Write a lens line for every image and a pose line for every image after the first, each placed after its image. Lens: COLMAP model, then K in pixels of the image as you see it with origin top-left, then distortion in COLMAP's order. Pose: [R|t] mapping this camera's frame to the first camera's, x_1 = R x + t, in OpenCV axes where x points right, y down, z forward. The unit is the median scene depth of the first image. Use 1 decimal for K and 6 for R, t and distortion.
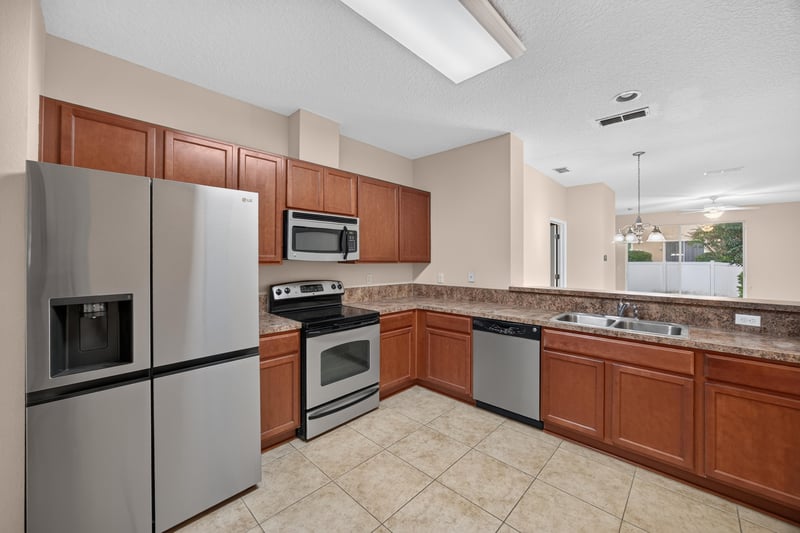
lens RADIAL K [[311.1, 0, 400.8], [0, 311.1, 258.2], [0, 0, 1]] dist [-0.009314, 0.000058]
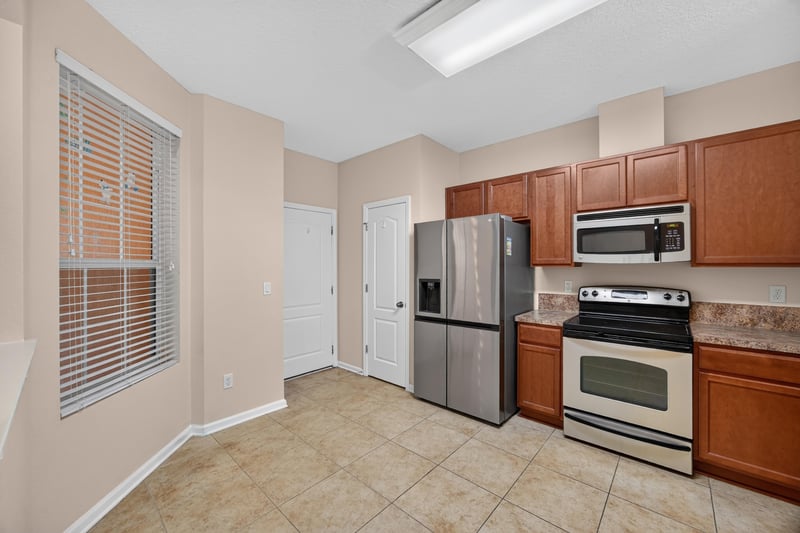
lens RADIAL K [[311.2, 0, 401.4], [0, 311.2, 264.7], [0, 0, 1]] dist [-0.028584, 0.010219]
pose [[0.036959, -0.007290, -0.999290, 0.612629], [0.002535, 0.999971, -0.007201, 0.018646], [0.999314, -0.002267, 0.036976, 0.358401]]
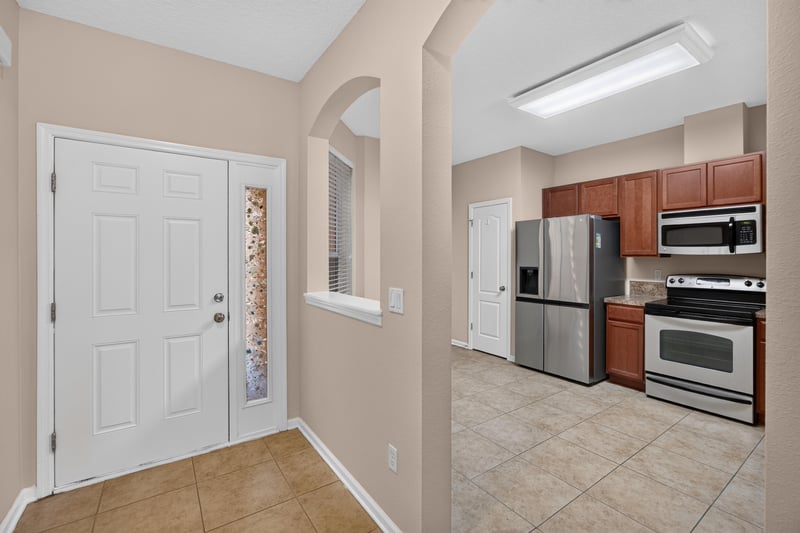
lens RADIAL K [[351.0, 0, 406.5], [0, 351.0, 255.4], [0, 0, 1]] dist [-0.001358, 0.000277]
pose [[-0.182978, -0.006609, -0.983095, 1.115629], [-0.001051, 0.999978, -0.006527, 0.021781], [0.983116, -0.000161, -0.182981, 0.254248]]
